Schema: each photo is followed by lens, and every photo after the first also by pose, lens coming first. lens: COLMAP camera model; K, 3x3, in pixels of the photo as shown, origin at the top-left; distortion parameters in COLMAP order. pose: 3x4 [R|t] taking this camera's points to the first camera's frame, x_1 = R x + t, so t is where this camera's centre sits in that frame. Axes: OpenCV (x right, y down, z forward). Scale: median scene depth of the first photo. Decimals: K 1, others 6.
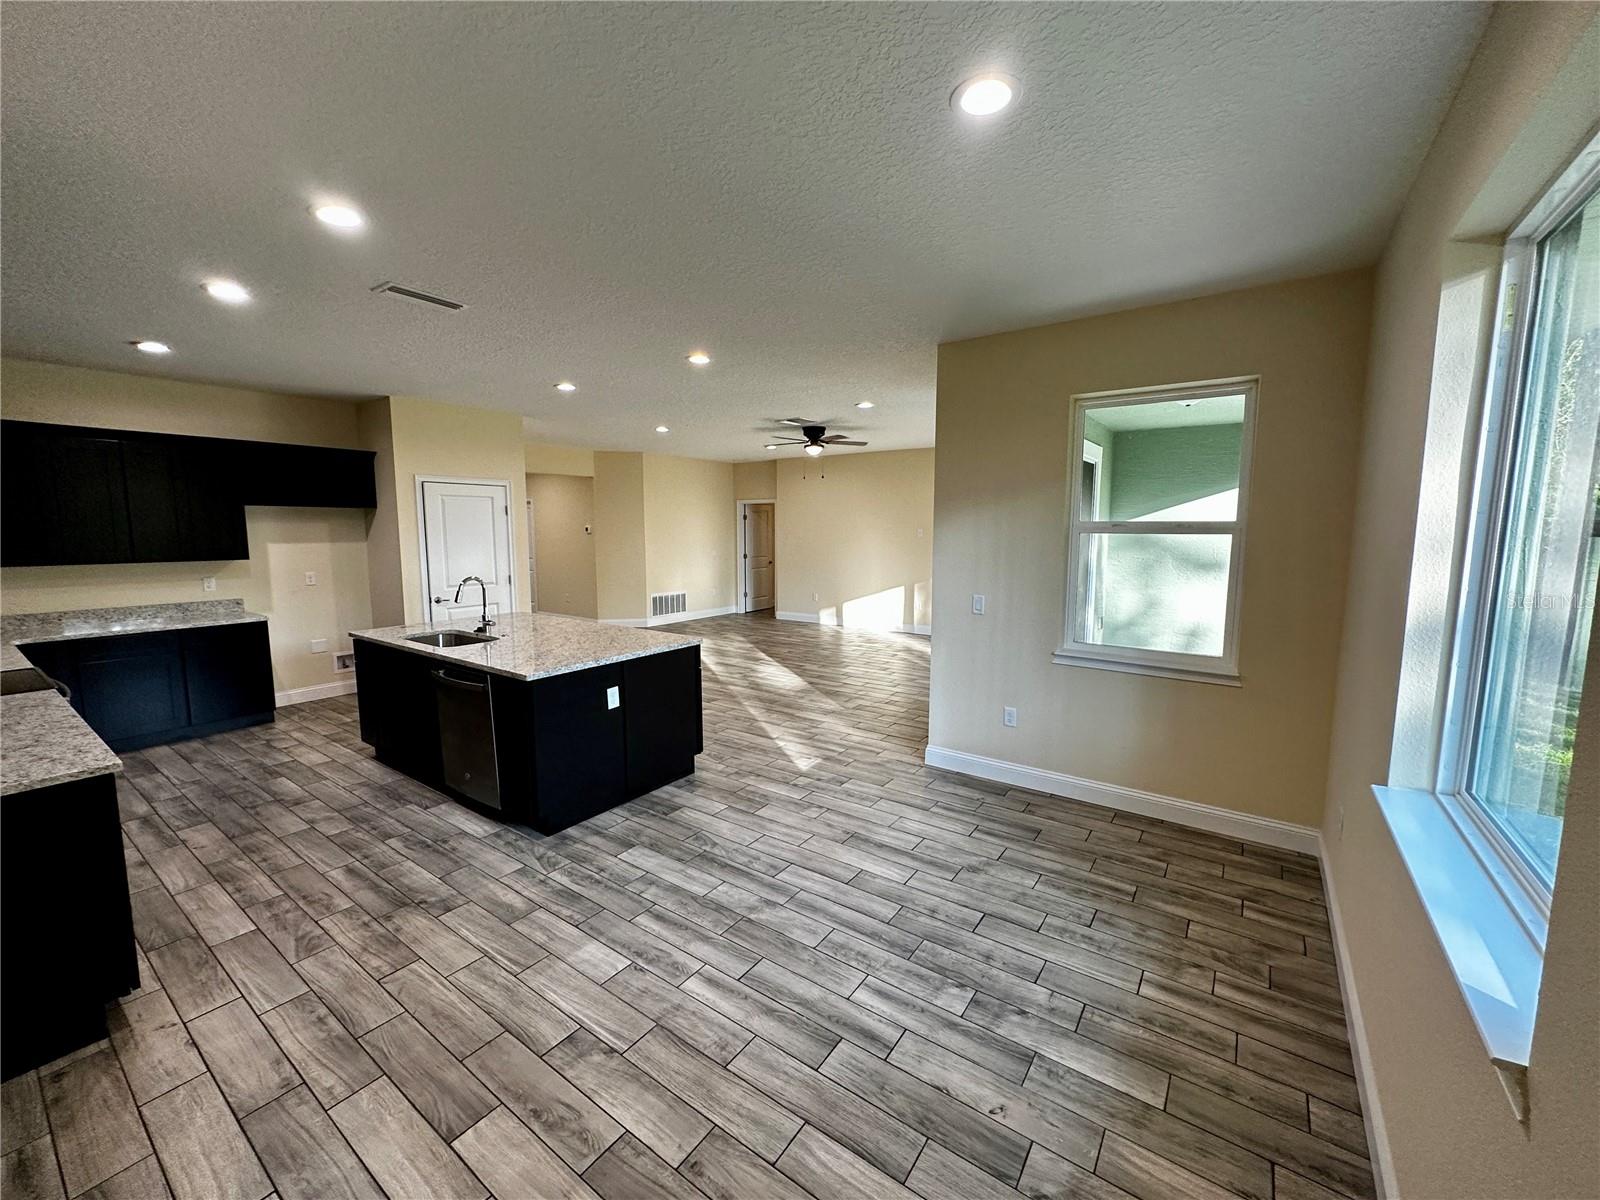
lens RADIAL K [[635.0, 0, 801.6], [0, 635.0, 602.0], [0, 0, 1]] dist [-0.000023, 0.000349]
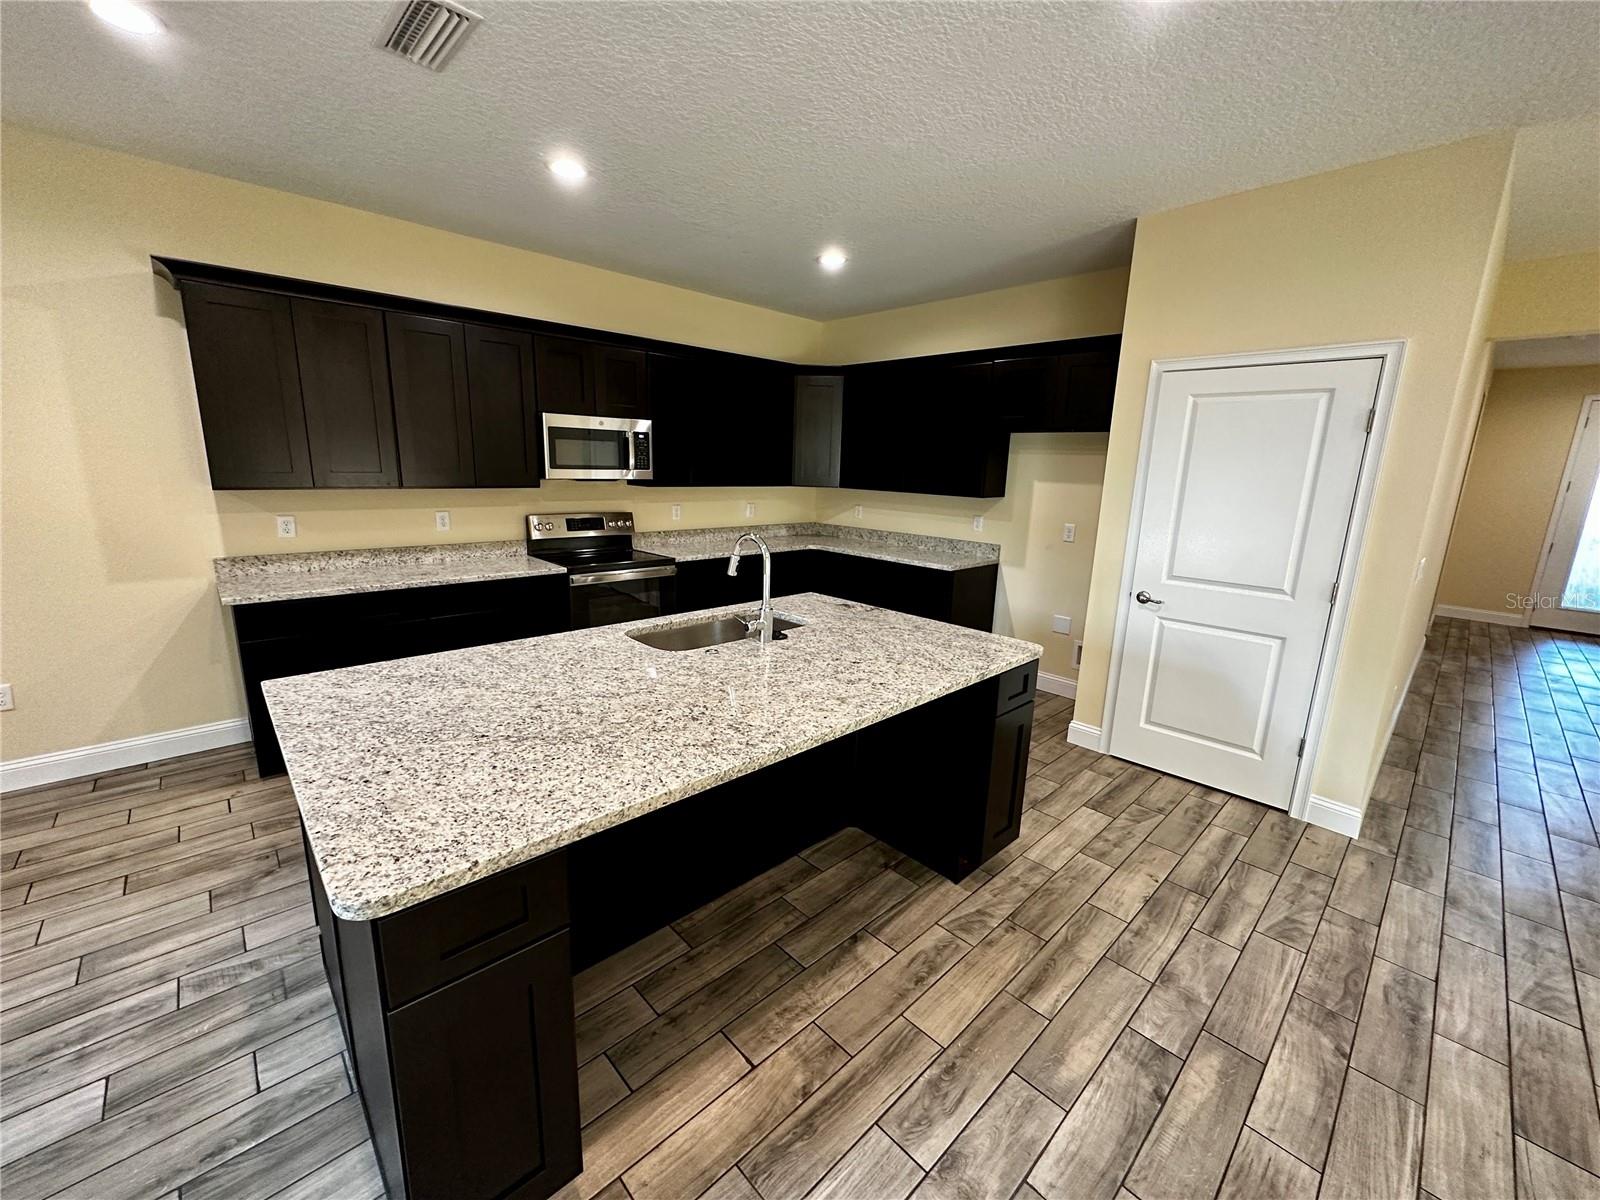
lens RADIAL K [[637.4, 0, 801.8], [0, 637.4, 598.1], [0, 0, 1]] dist [-0.000378, 0.000380]
pose [[-0.190997, 0.196606, -0.961700, 0.007889], [-0.147967, 0.962774, 0.226212, -0.110008], [0.970374, 0.185506, -0.154796, 1.072763]]
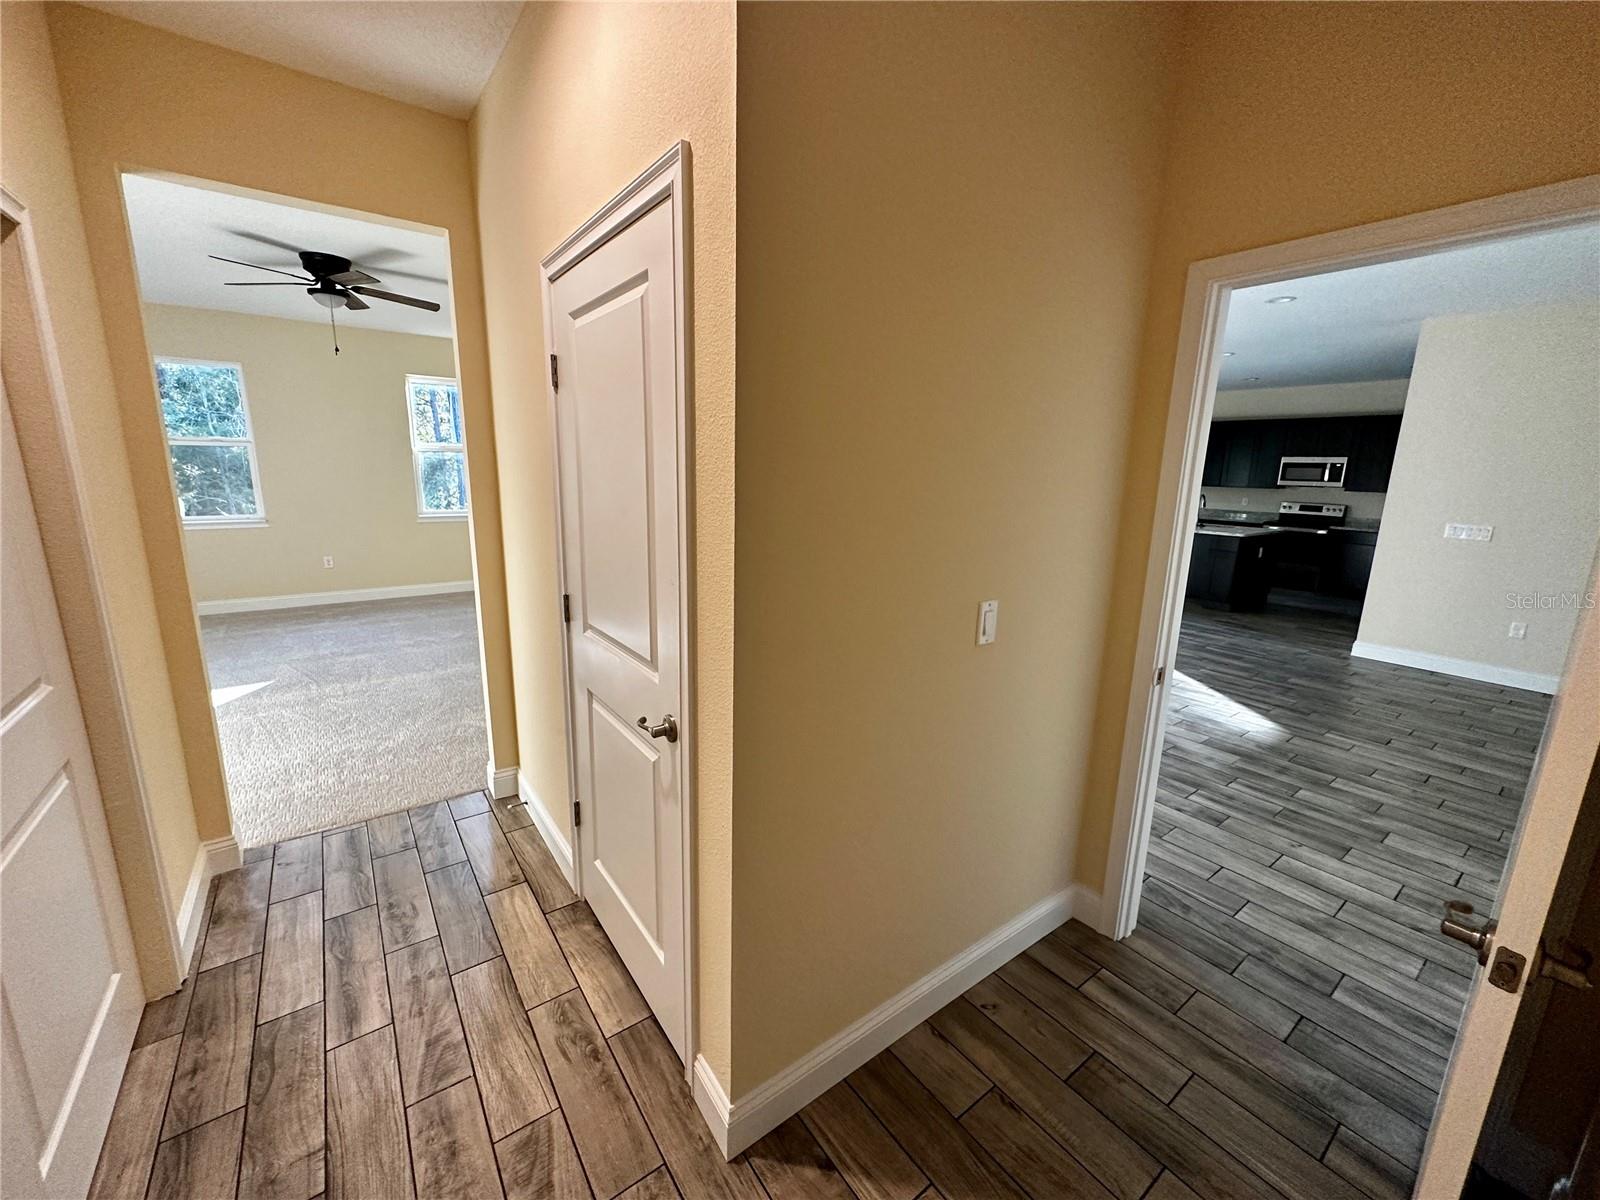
lens RADIAL K [[637.6, 0, 801.0], [0, 637.6, 598.9], [0, 0, 1]] dist [-0.001349, 0.000569]
pose [[-0.950195, -0.090149, 0.298335, 0.013325], [0.010122, 0.947820, 0.318644, -0.333331], [-0.311493, 0.305794, -0.899701, 2.954675]]
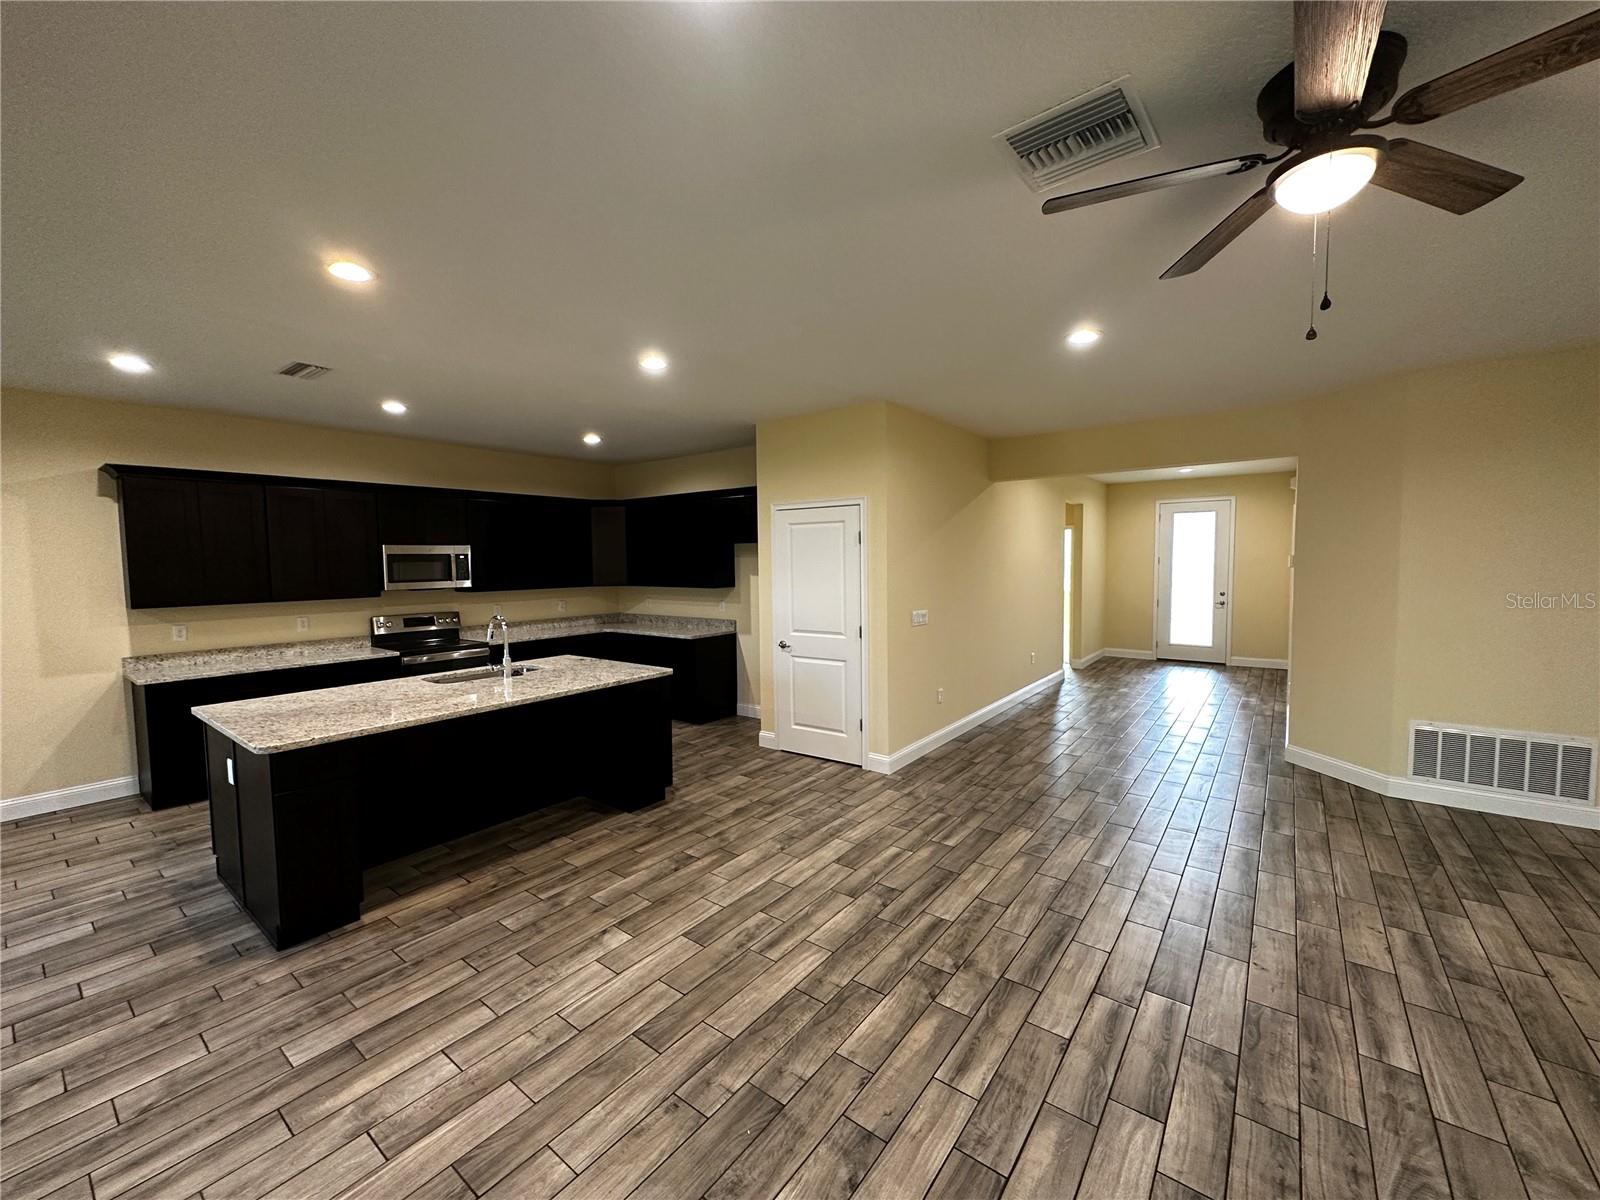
lens RADIAL K [[637.6, 0, 801.0], [0, 637.6, 598.9], [0, 0, 1]] dist [-0.001349, 0.000569]
pose [[-0.033056, 0.059822, -0.997662, 0.397489], [-0.107792, 0.992171, 0.063065, -0.164609], [0.993624, 0.109625, -0.026349, 1.393355]]
